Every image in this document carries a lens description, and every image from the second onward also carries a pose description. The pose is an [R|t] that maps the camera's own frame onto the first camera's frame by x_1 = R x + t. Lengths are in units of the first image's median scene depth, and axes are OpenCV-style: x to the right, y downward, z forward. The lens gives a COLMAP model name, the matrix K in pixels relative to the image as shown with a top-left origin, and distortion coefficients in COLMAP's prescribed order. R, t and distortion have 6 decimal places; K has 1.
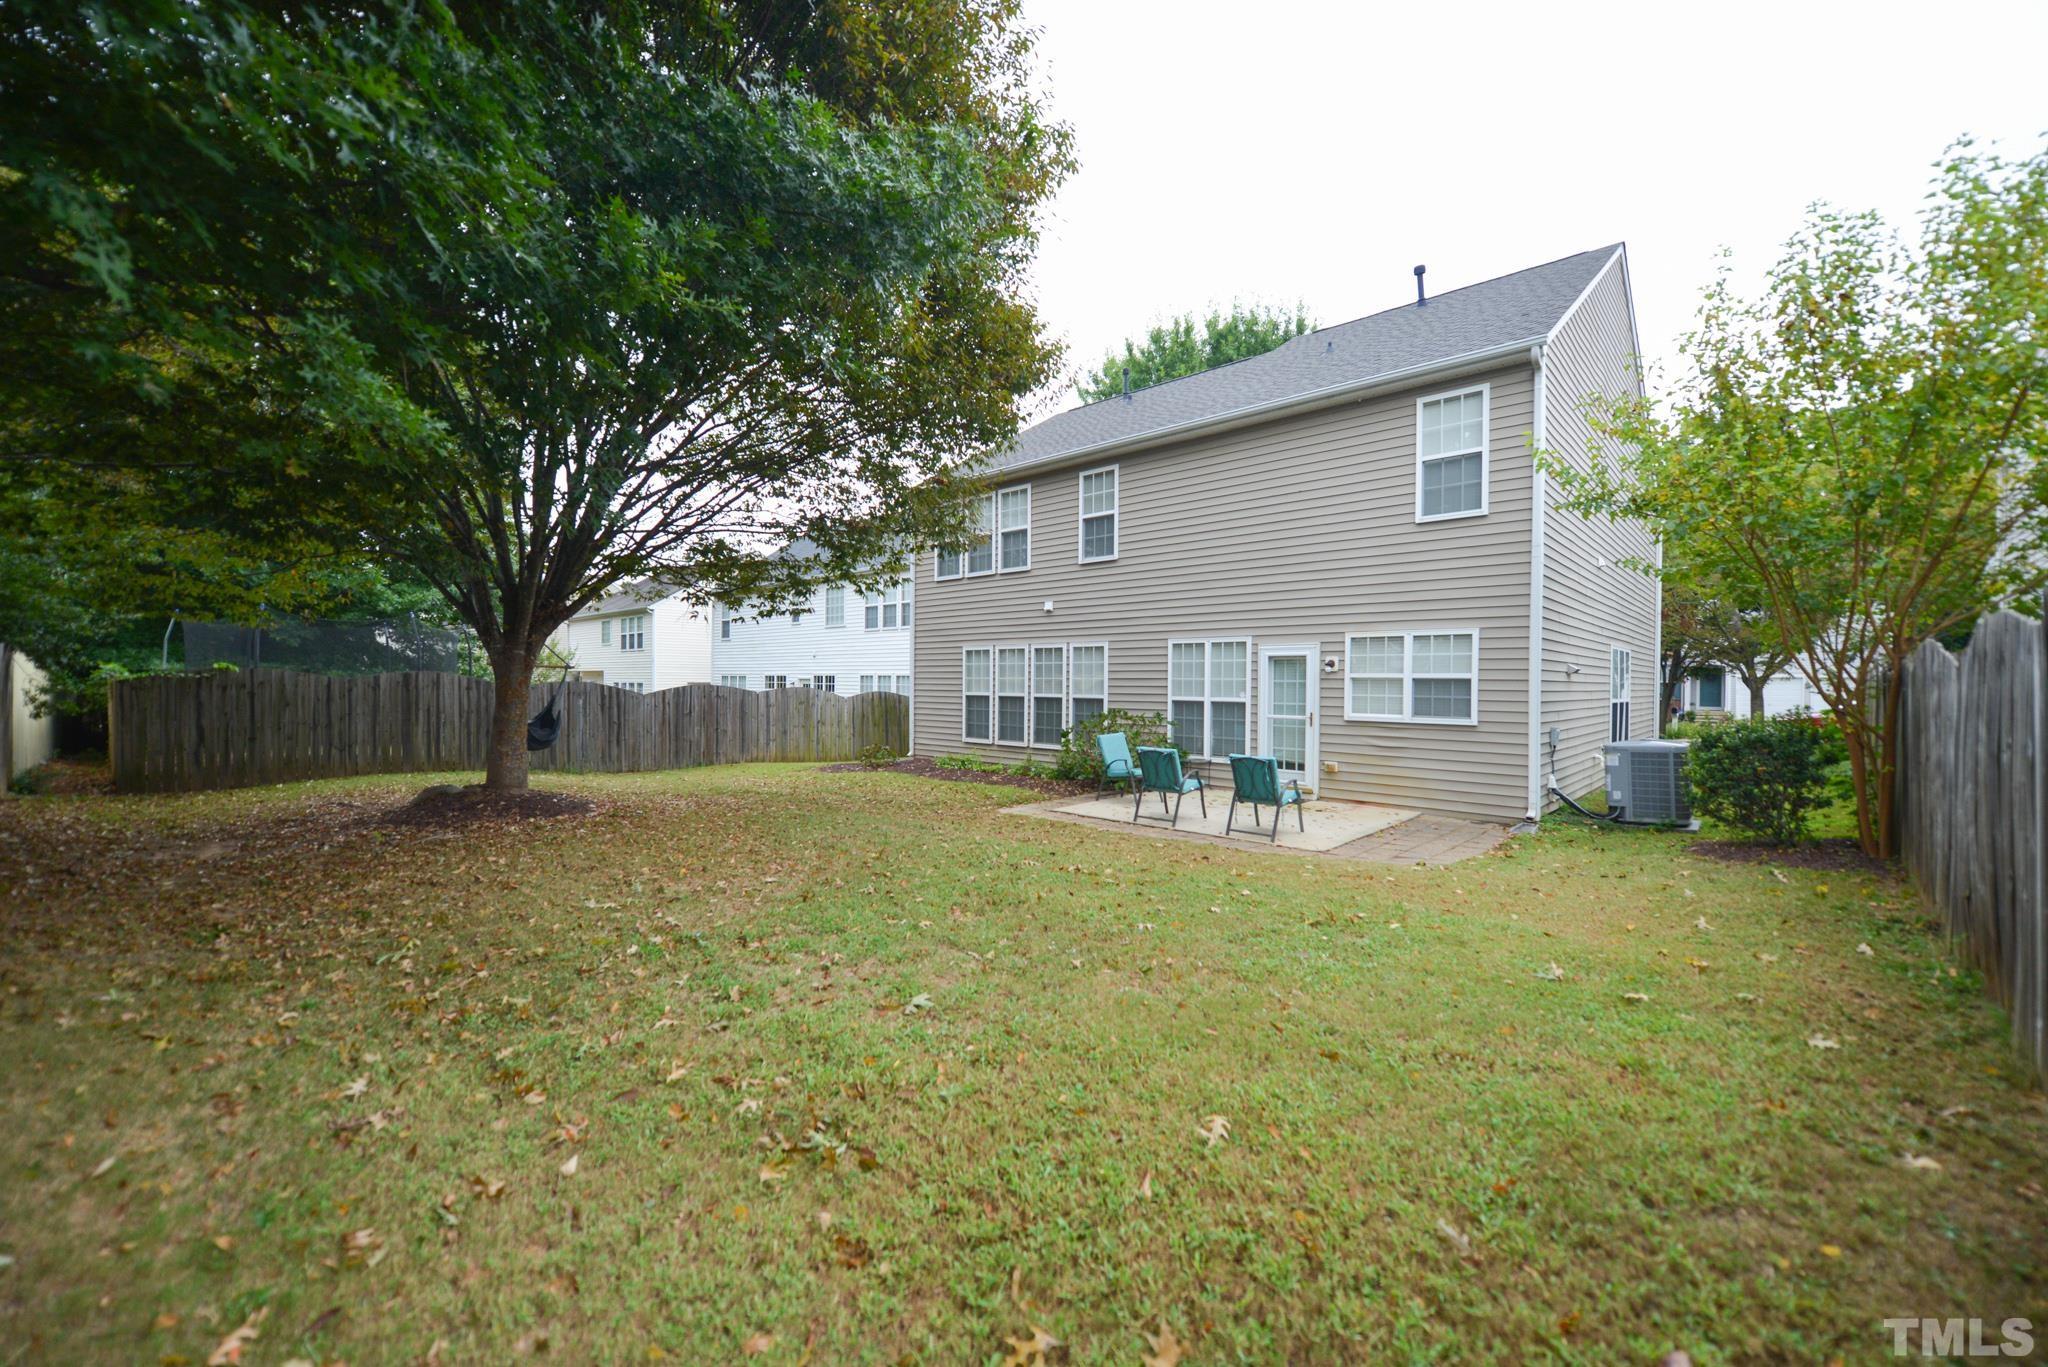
lens RADIAL K [[822.2, 0, 1027.3], [0, 822.2, 686.8], [0, 0, 1]] dist [-0.006854, -0.000129]
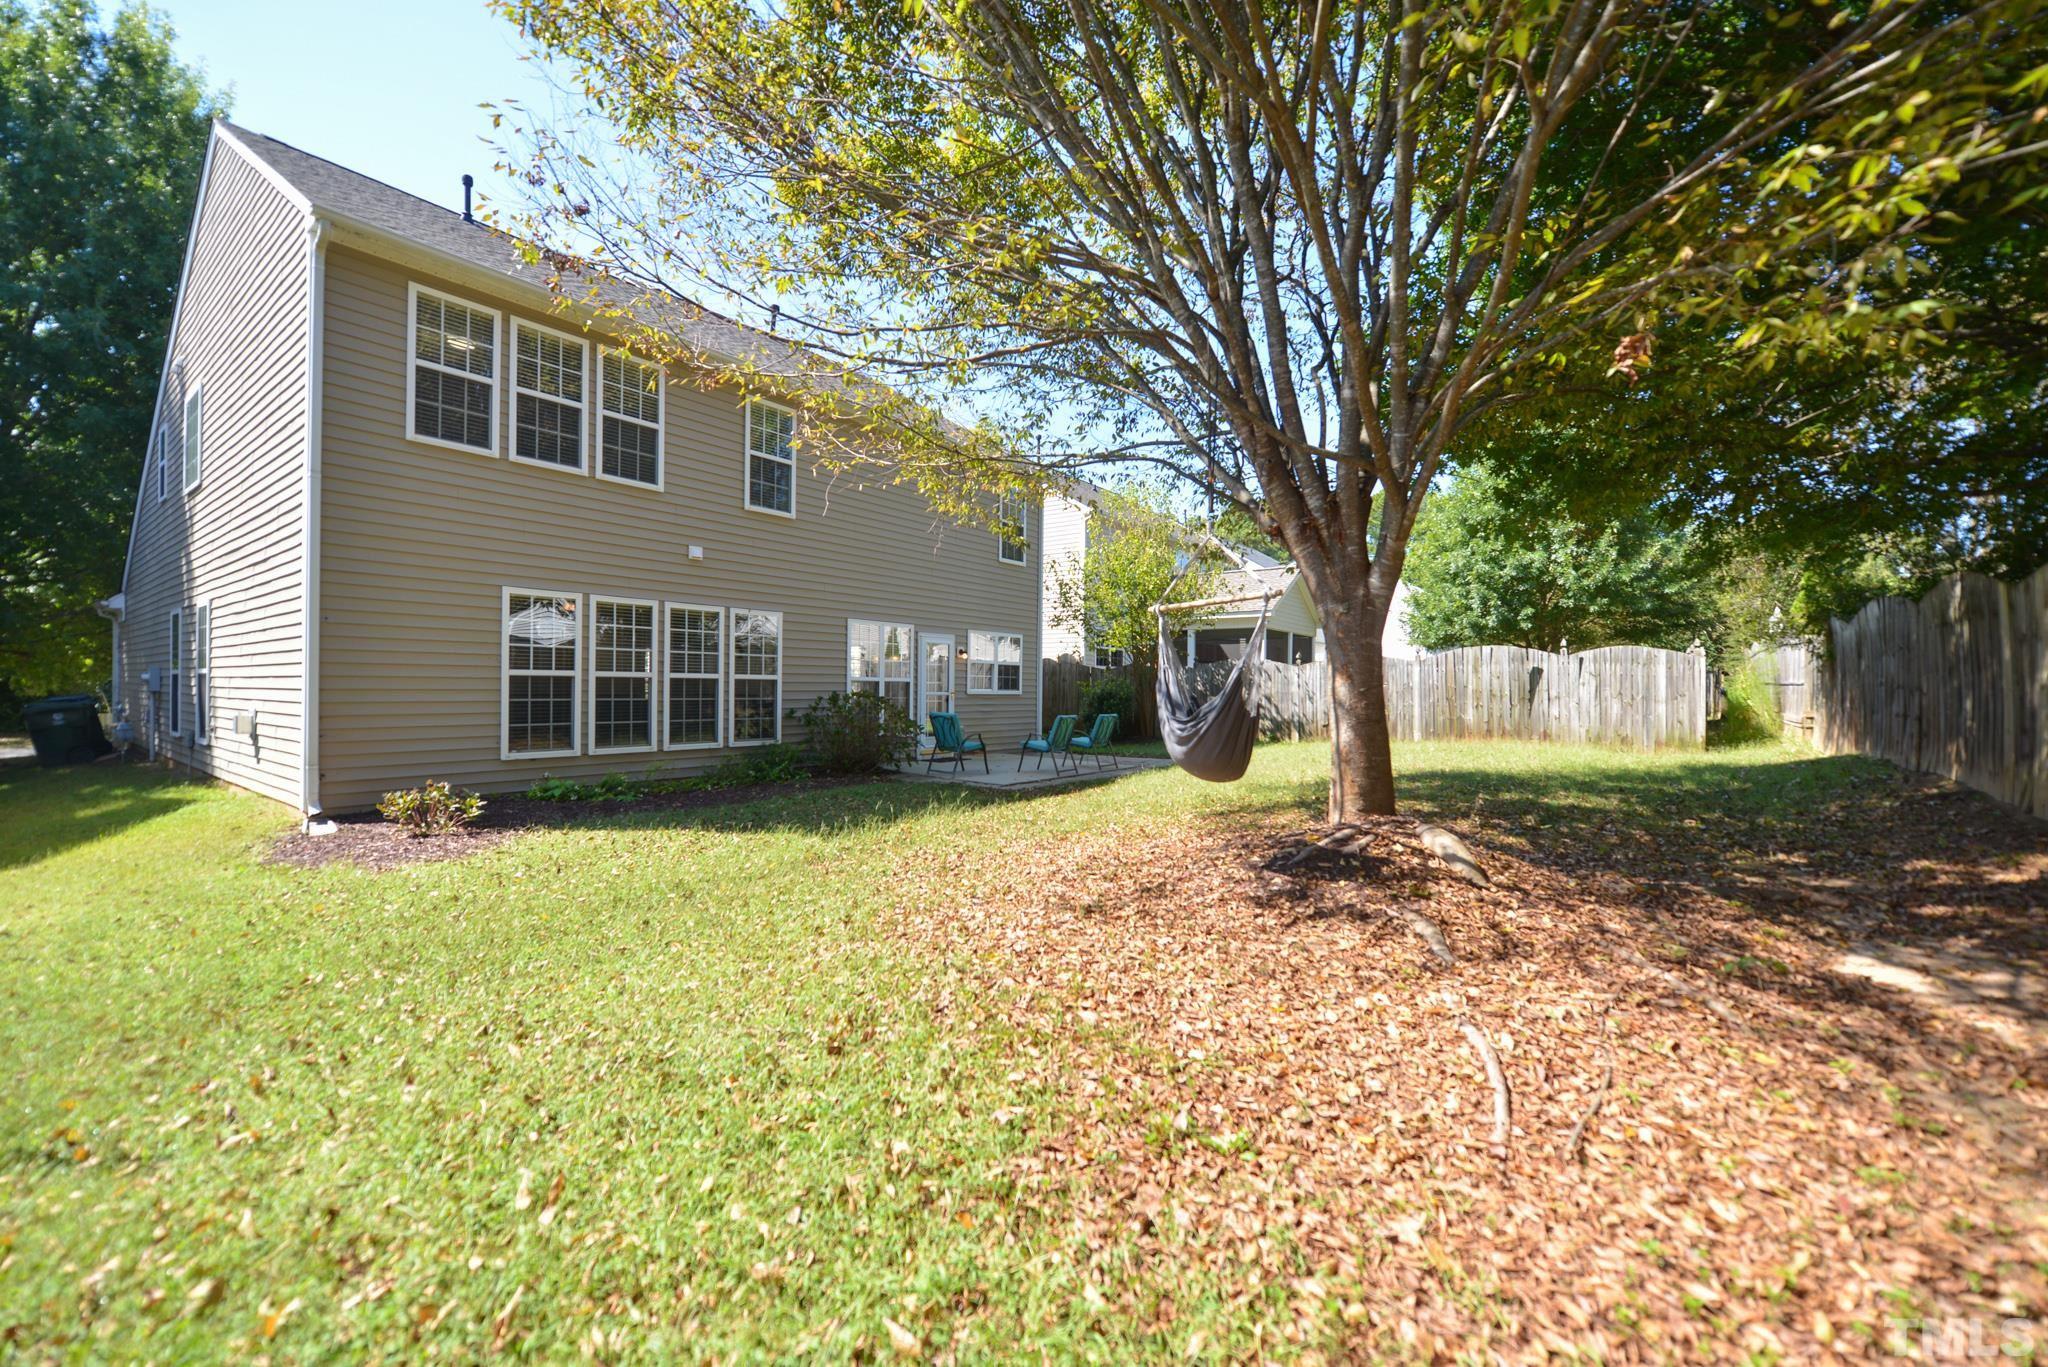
lens RADIAL K [[813.2, 0, 1027.7], [0, 813.2, 689.2], [0, 0, 1]] dist [-0.008375, -0.000804]
pose [[-0.104252, -0.006337, 0.994531, -0.723861], [-0.002884, 0.999977, 0.006070, 0.016986], [-0.994547, -0.002235, -0.104268, 0.787474]]
